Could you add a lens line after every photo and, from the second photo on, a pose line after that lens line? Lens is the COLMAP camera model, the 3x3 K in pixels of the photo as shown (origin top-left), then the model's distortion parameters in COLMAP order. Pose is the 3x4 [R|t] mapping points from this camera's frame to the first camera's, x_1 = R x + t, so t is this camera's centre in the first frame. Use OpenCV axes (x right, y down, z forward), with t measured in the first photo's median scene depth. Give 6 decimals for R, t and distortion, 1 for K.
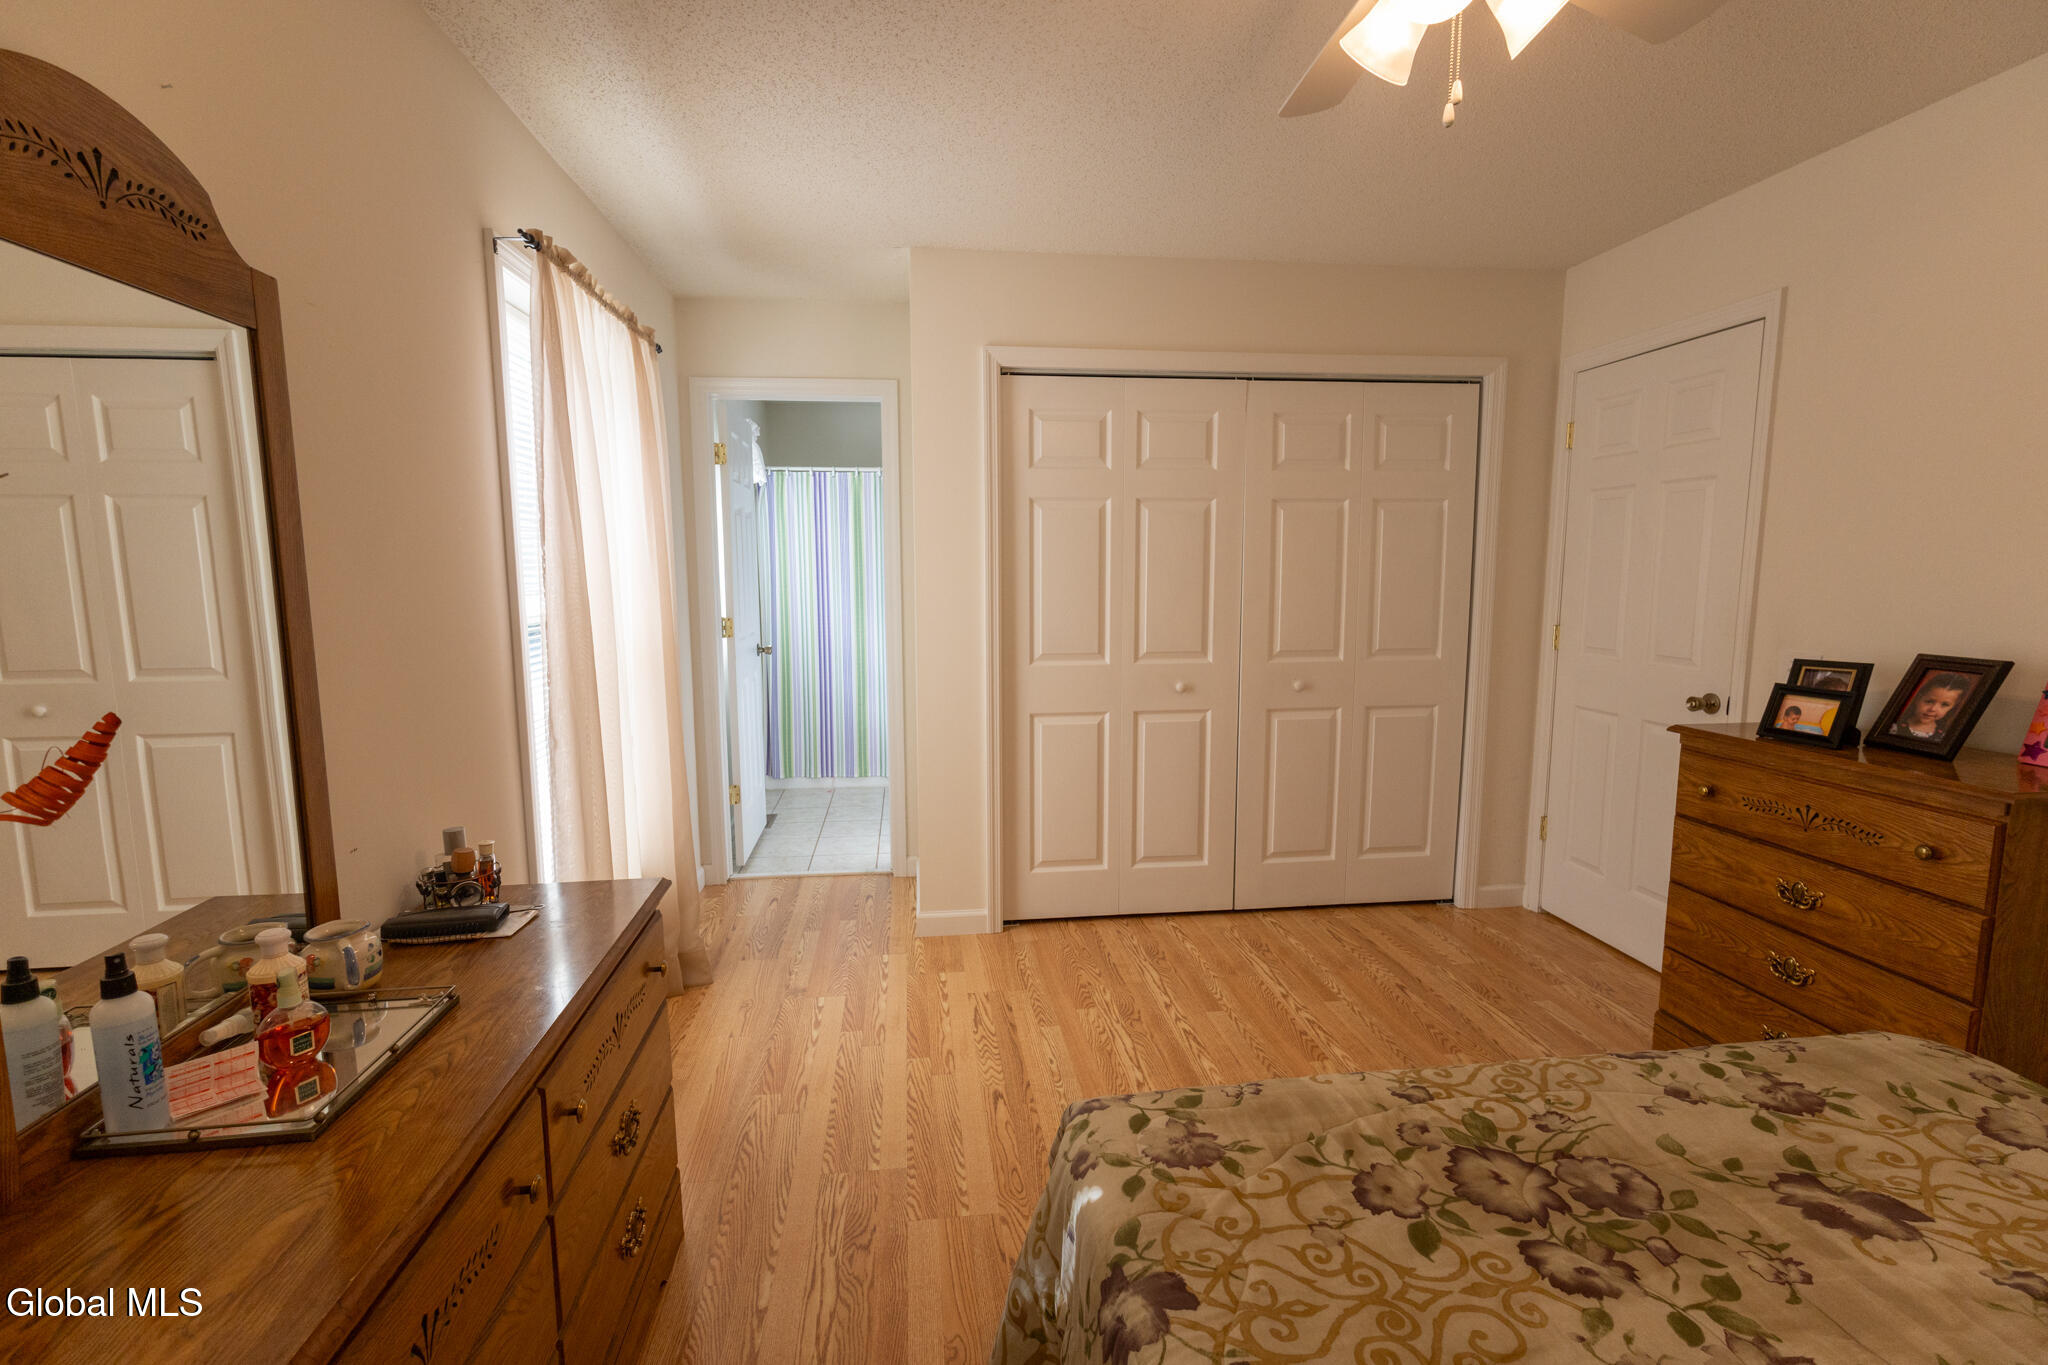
lens RADIAL K [[952.1, 0, 1019.8], [0, 952.1, 683.6], [0, 0, 1]] dist [0.001709, 0.000766]
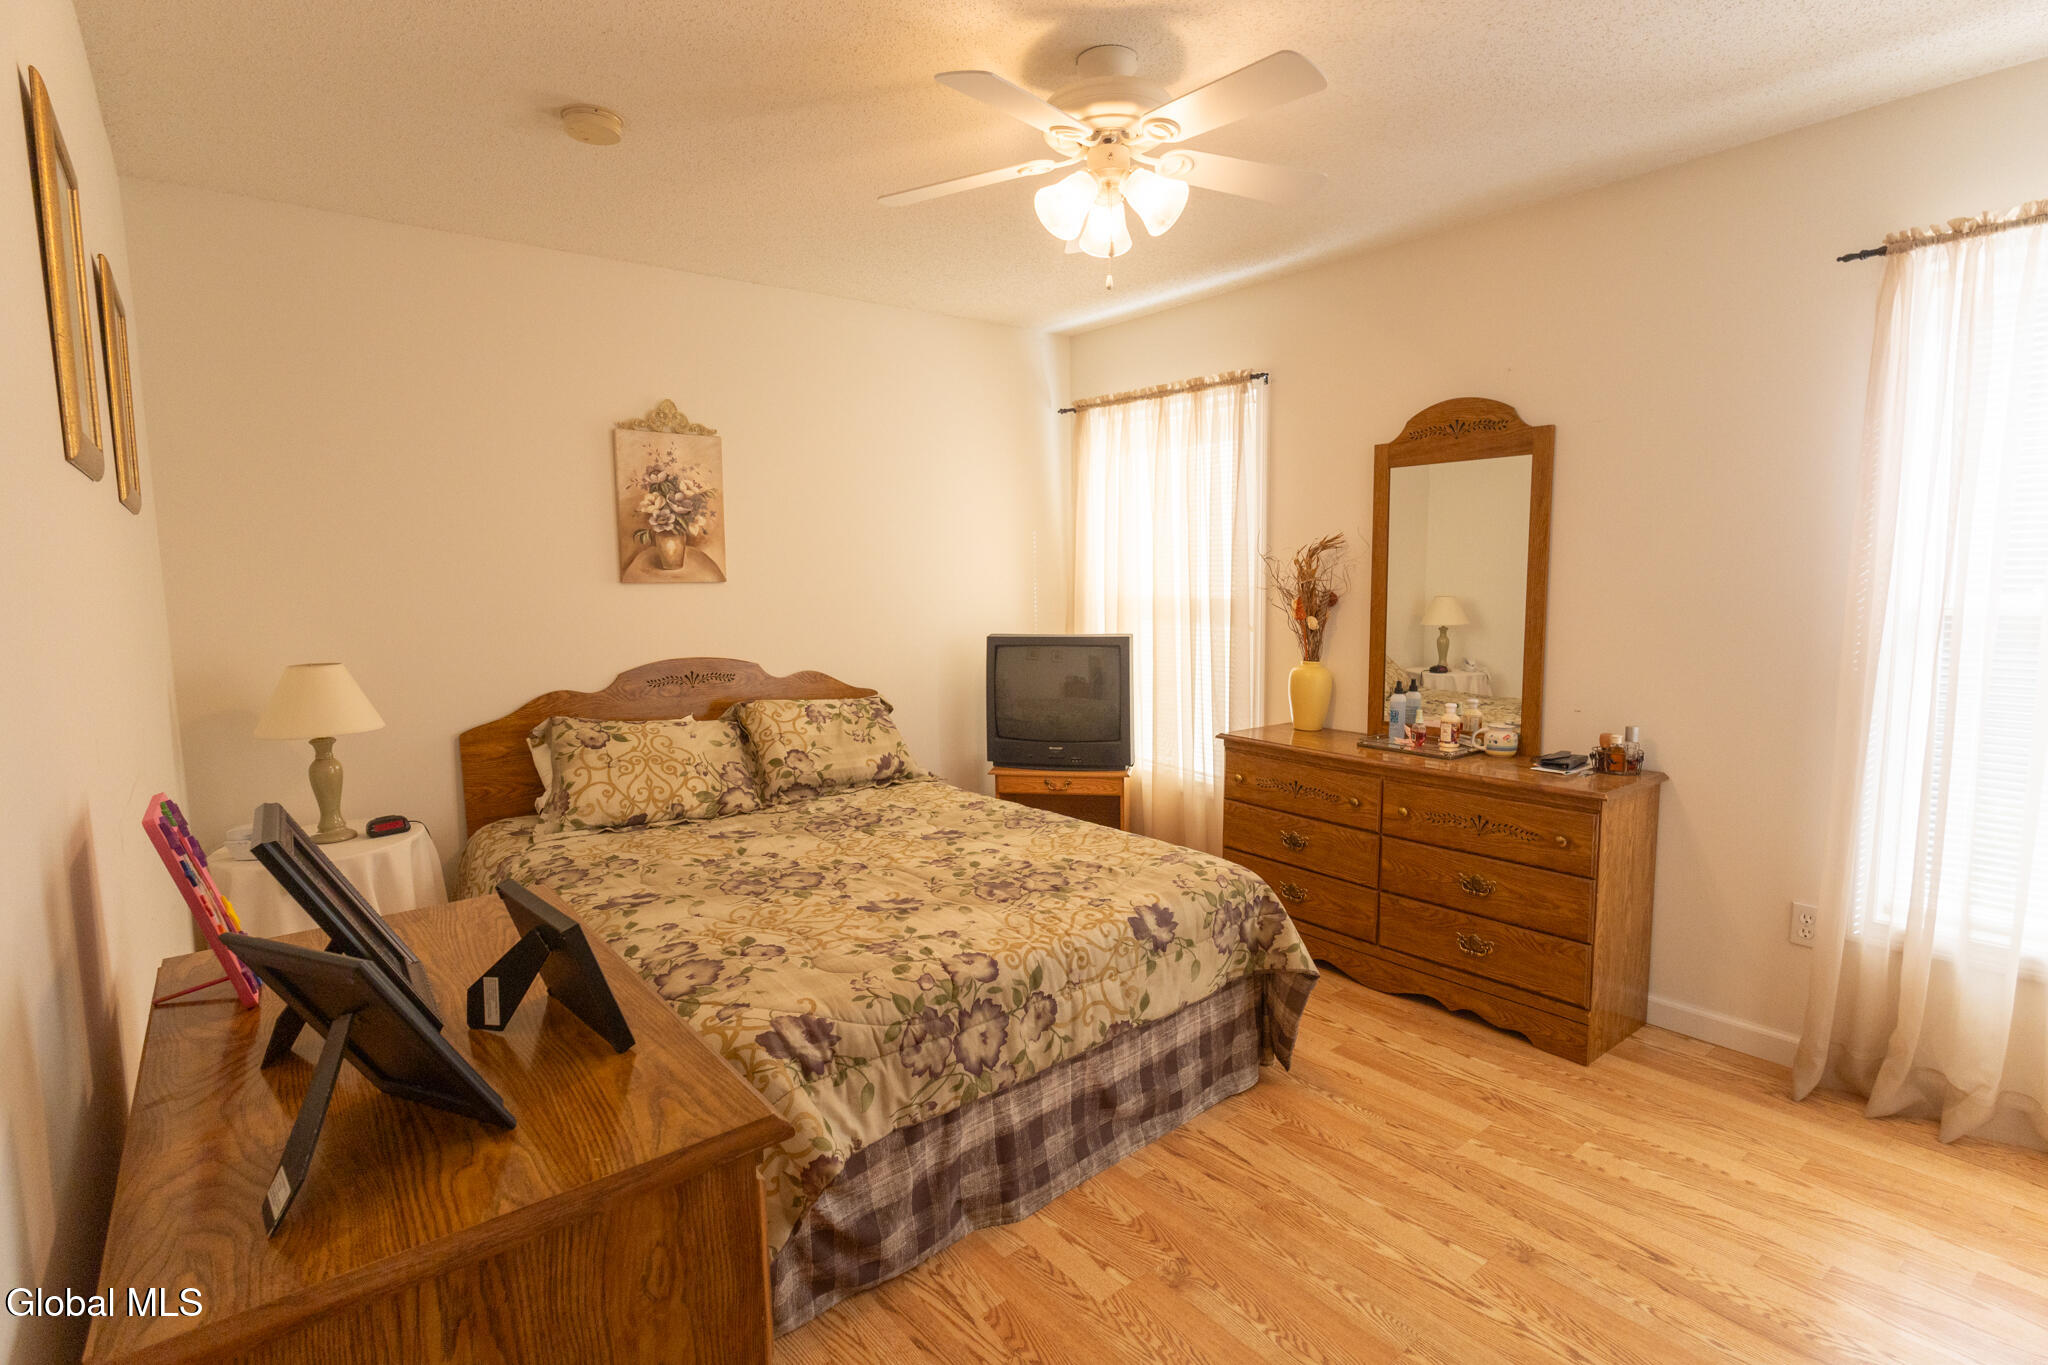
lens RADIAL K [[952.1, 0, 1019.8], [0, 952.1, 683.6], [0, 0, 1]] dist [0.001709, 0.000766]
pose [[-0.854464, 0.083643, -0.512733, 1.494944], [-0.044979, 0.971337, 0.233412, -0.331915], [0.517560, 0.222504, -0.826210, 2.461540]]
